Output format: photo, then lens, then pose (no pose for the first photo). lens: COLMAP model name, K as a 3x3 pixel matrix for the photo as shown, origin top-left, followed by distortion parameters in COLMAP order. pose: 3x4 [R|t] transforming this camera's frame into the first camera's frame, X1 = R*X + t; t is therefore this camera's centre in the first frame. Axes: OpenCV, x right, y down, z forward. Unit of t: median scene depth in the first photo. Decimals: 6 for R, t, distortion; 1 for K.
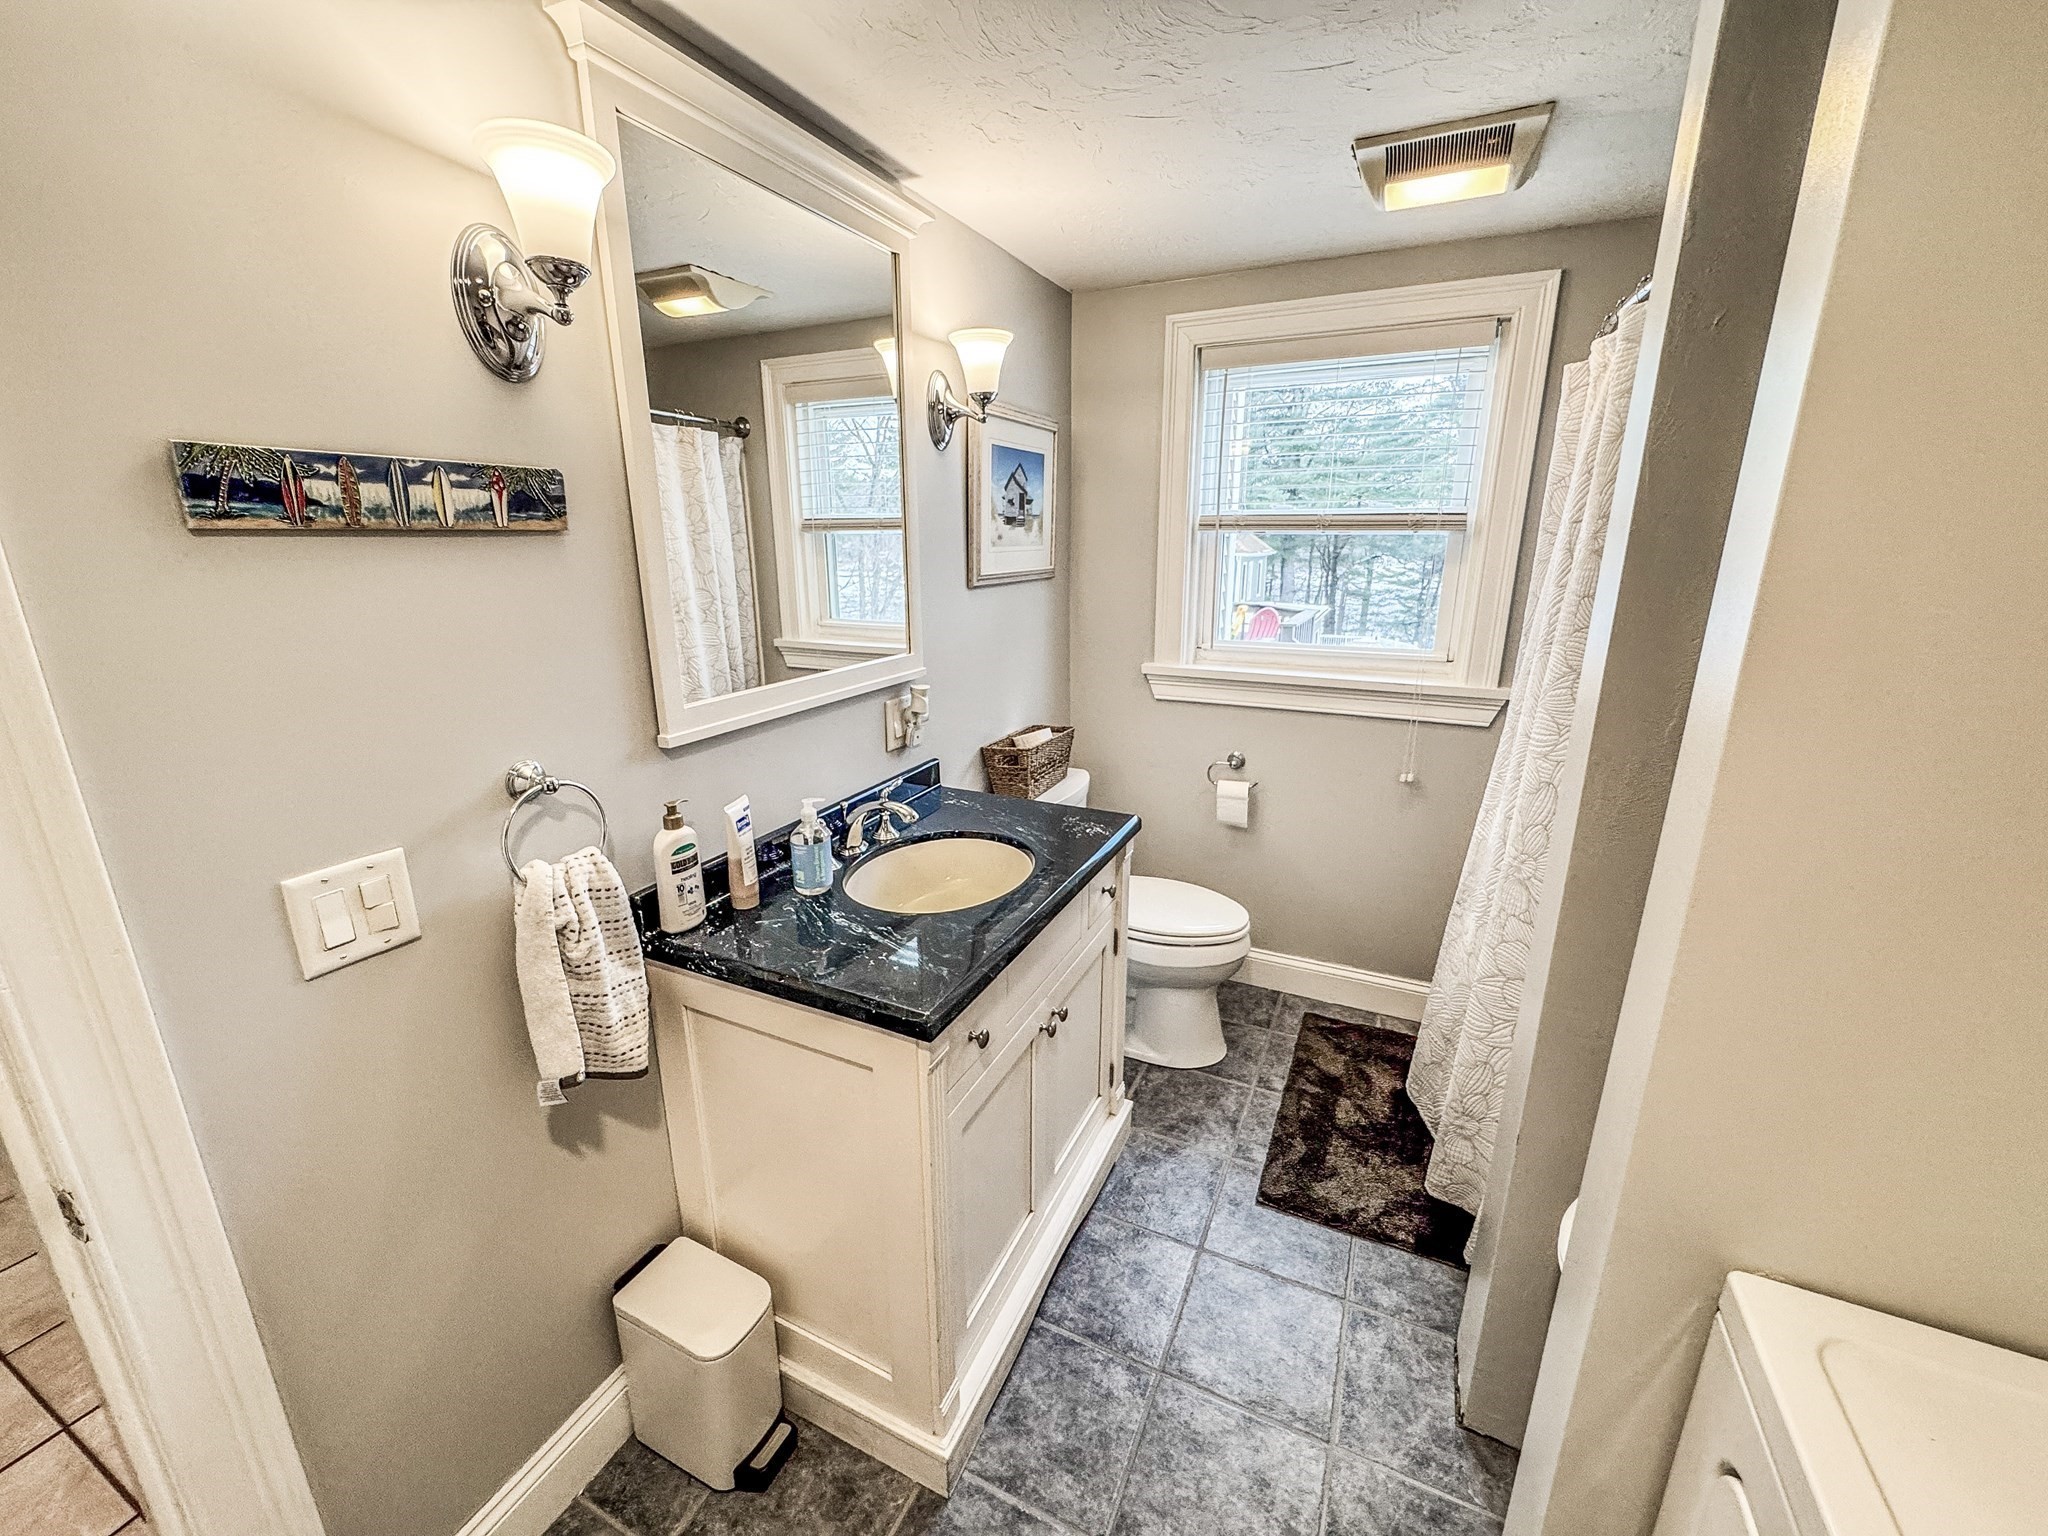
lens RADIAL K [[823.6, 0, 1022.7], [0, 823.6, 764.2], [0, 0, 1]] dist [-0.004369, 0.001330]
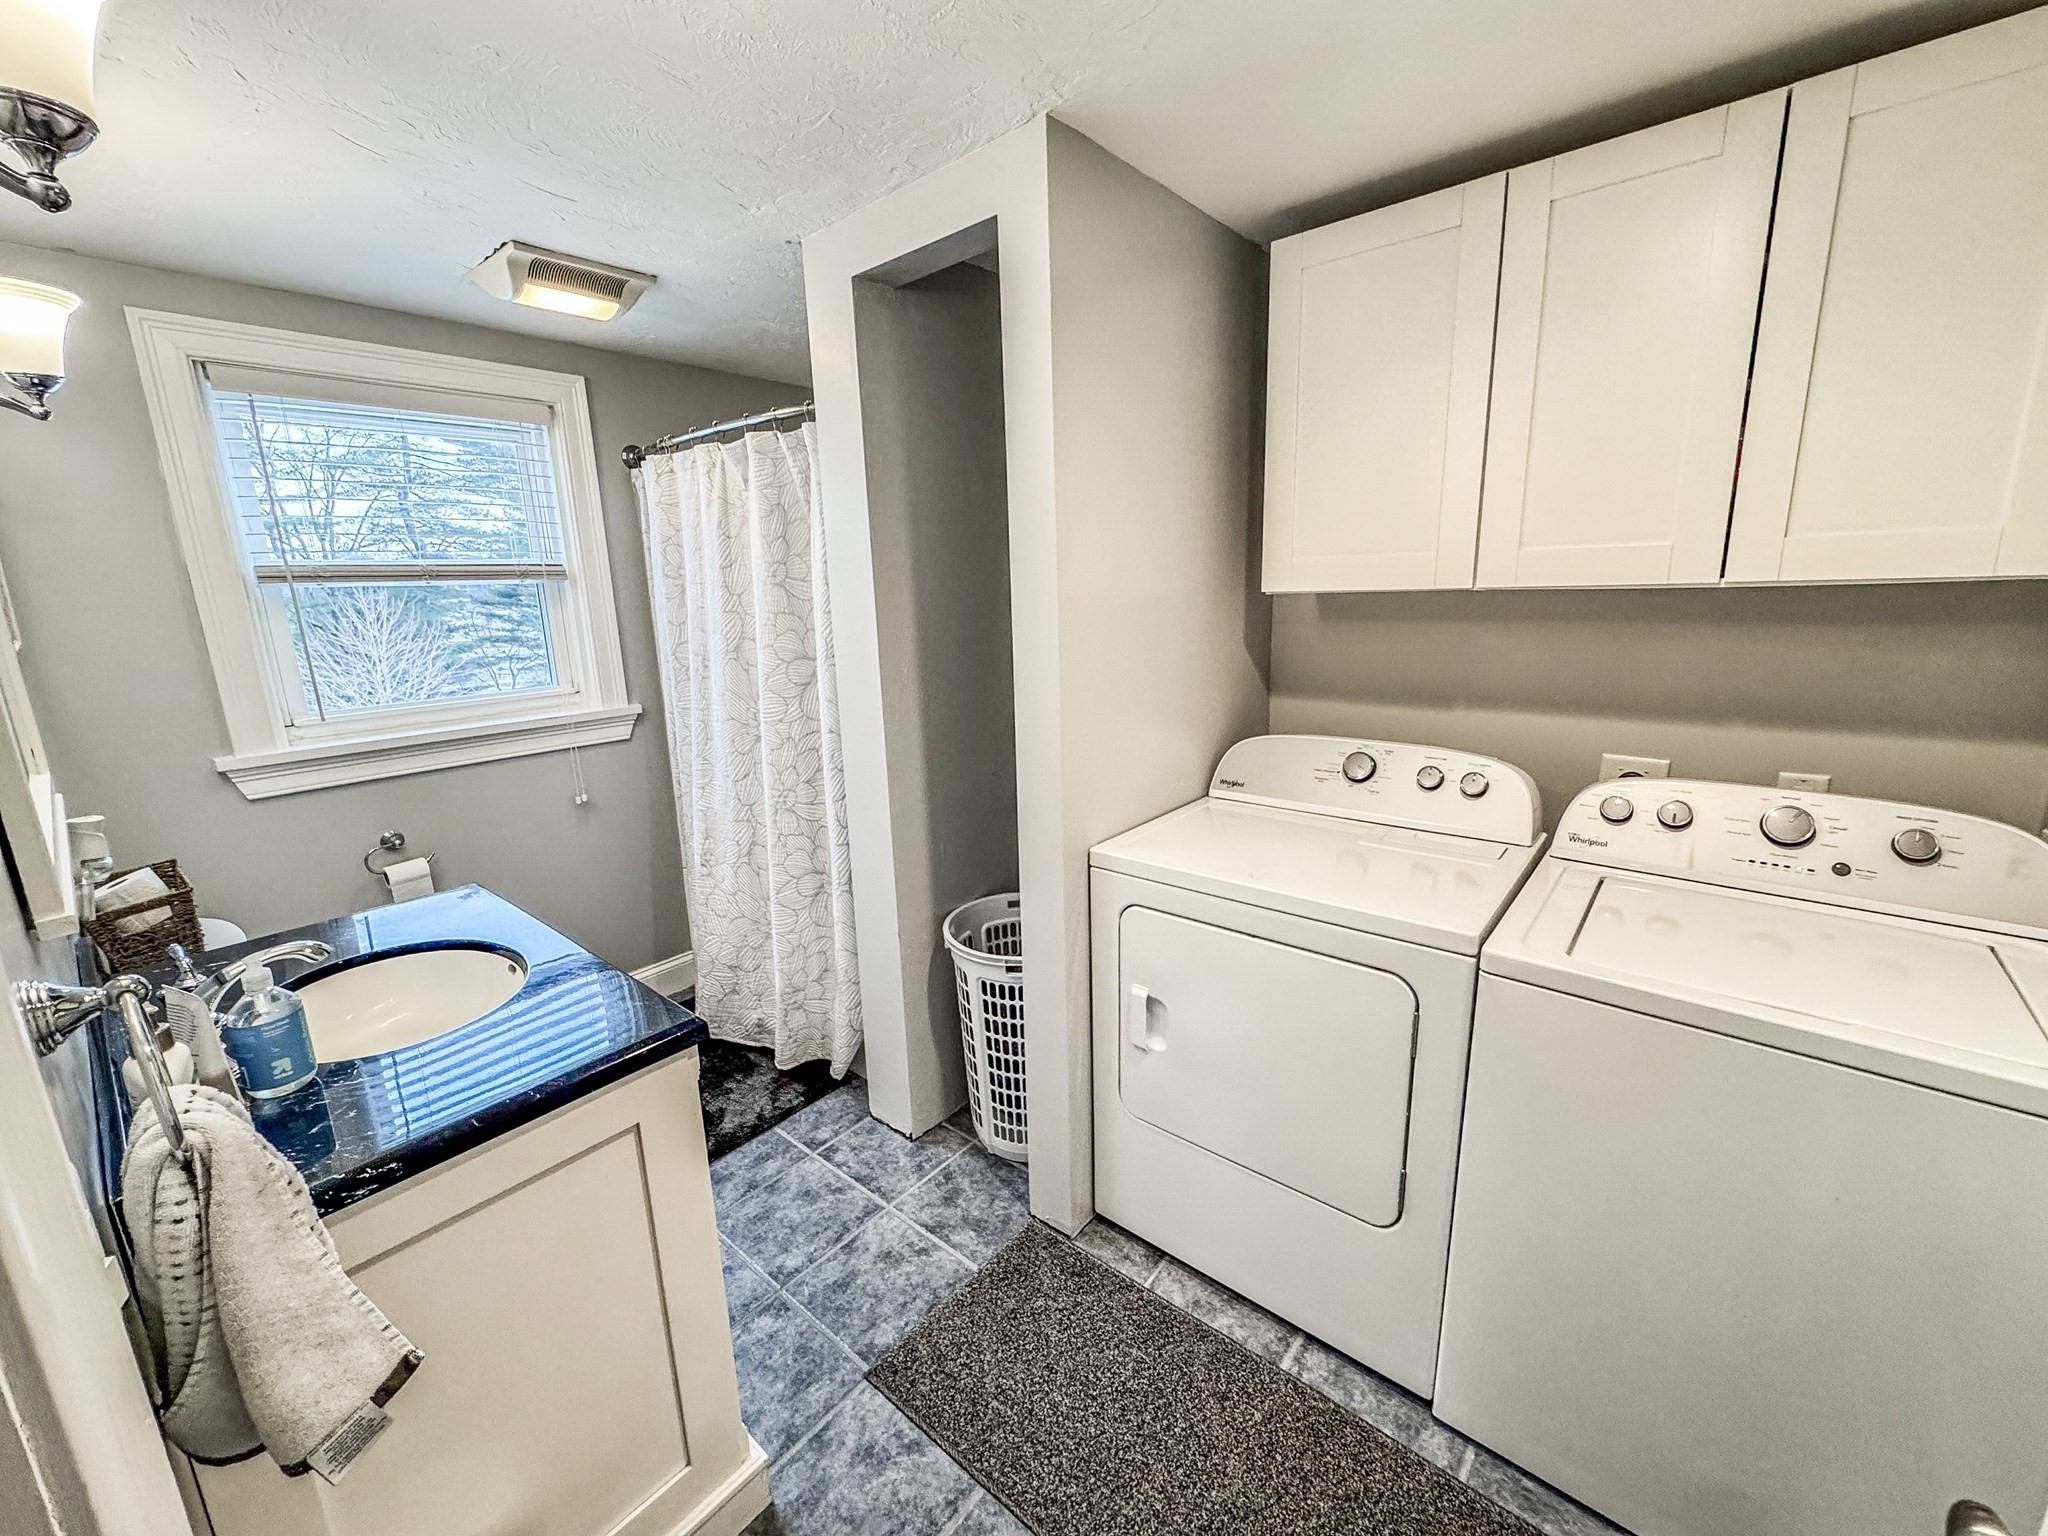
lens RADIAL K [[823.6, 0, 1028.1], [0, 823.6, 764.9], [0, 0, 1]] dist [-0.004369, 0.001330]
pose [[0.245241, -0.216795, 0.944911, -0.634010], [0.287430, 0.947112, 0.142701, -0.018576], [-0.925873, 0.236600, 0.294584, 0.156953]]
